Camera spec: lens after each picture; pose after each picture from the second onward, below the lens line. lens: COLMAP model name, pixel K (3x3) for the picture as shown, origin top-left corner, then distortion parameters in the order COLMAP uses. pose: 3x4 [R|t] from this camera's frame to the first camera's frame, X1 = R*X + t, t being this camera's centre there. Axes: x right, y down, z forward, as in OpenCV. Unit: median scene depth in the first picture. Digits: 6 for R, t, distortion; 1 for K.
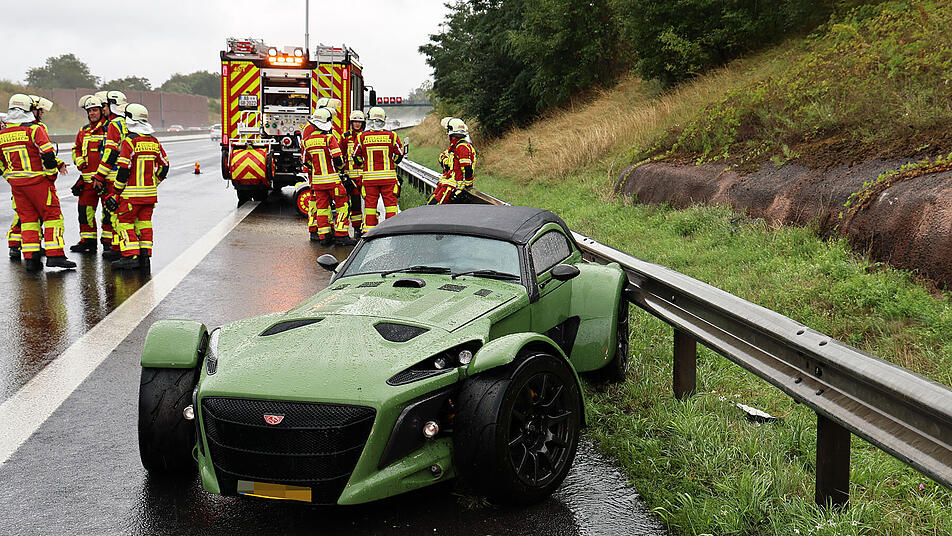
lens RADIAL K [[1168.2, 0, 476.0], [0, 1168.2, 268.0], [0, 0, 1]] dist [0.091399, 0.006697]
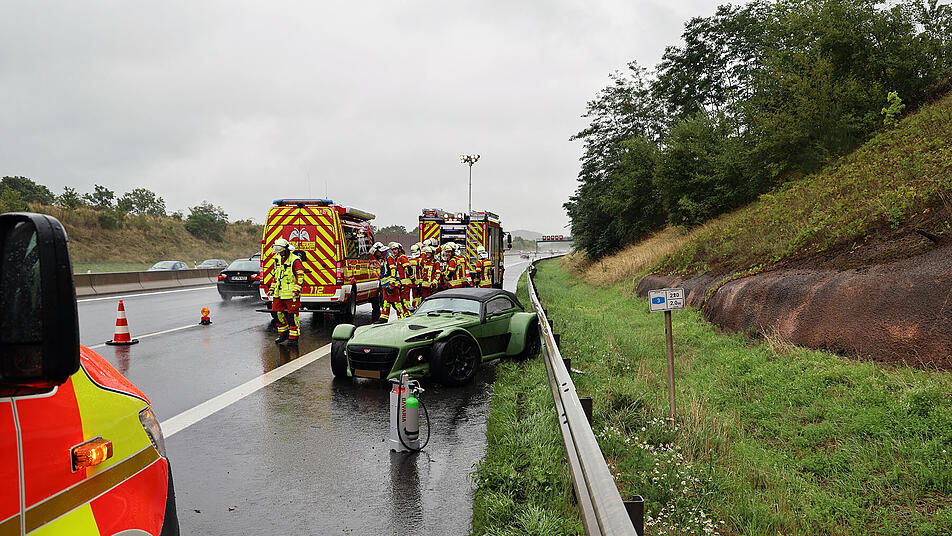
lens RADIAL K [[802.0, 0, 476.0], [0, 802.0, 268.0], [0, 0, 1]] dist [0.005439, 0.000748]
pose [[0.983704, -0.005765, -0.179704, 0.095231], [-0.012890, 0.994652, -0.102471, 0.024041], [0.179334, 0.103118, 0.978369, -0.201779]]
